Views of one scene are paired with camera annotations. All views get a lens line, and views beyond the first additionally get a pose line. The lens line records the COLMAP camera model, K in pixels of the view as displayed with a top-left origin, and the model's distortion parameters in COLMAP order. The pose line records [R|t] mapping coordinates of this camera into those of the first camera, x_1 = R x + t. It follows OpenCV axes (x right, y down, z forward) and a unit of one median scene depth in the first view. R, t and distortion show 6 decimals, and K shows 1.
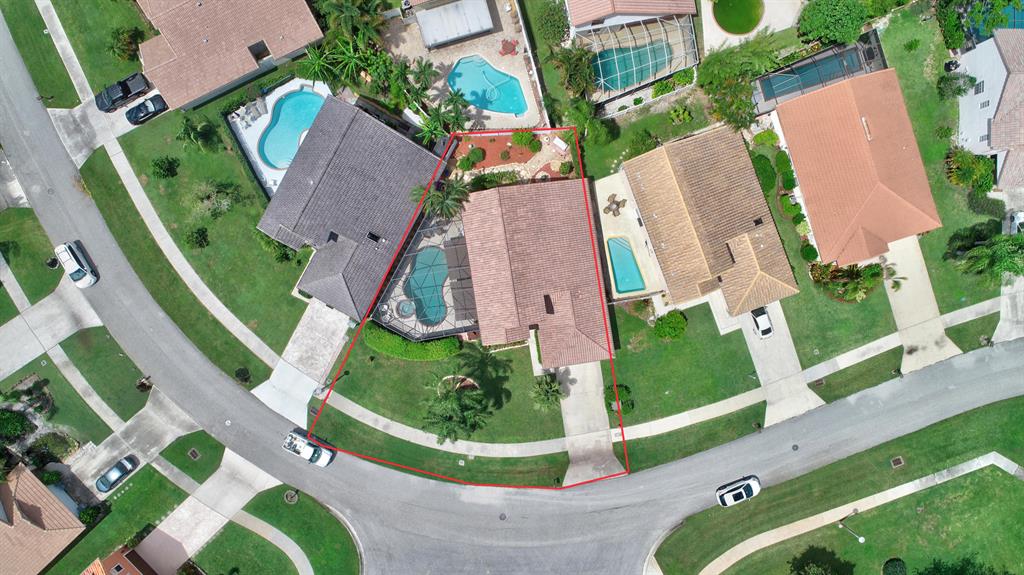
lens RADIAL K [[692.8, 0, 512.0], [0, 692.8, 287.5], [0, 0, 1]] dist [-0.000845, 0.001625]
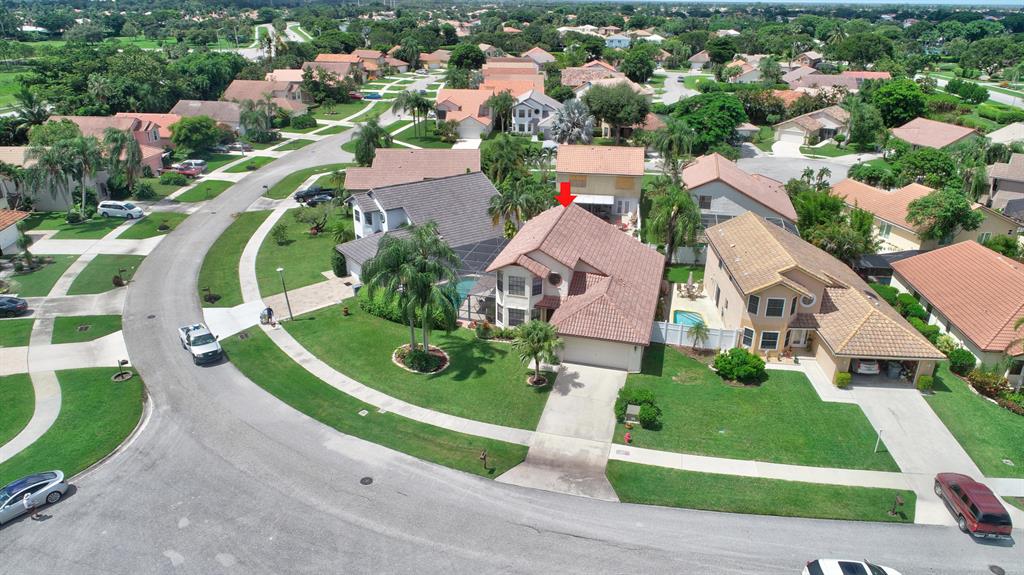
lens RADIAL K [[692.8, 0, 512.0], [0, 692.8, 287.5], [0, 0, 1]] dist [-0.000845, 0.001625]
pose [[0.910561, 0.163604, -0.379620, 0.263484], [-0.412990, 0.320466, -0.852491, 0.687970], [-0.017816, 0.933025, 0.359371, 0.671229]]
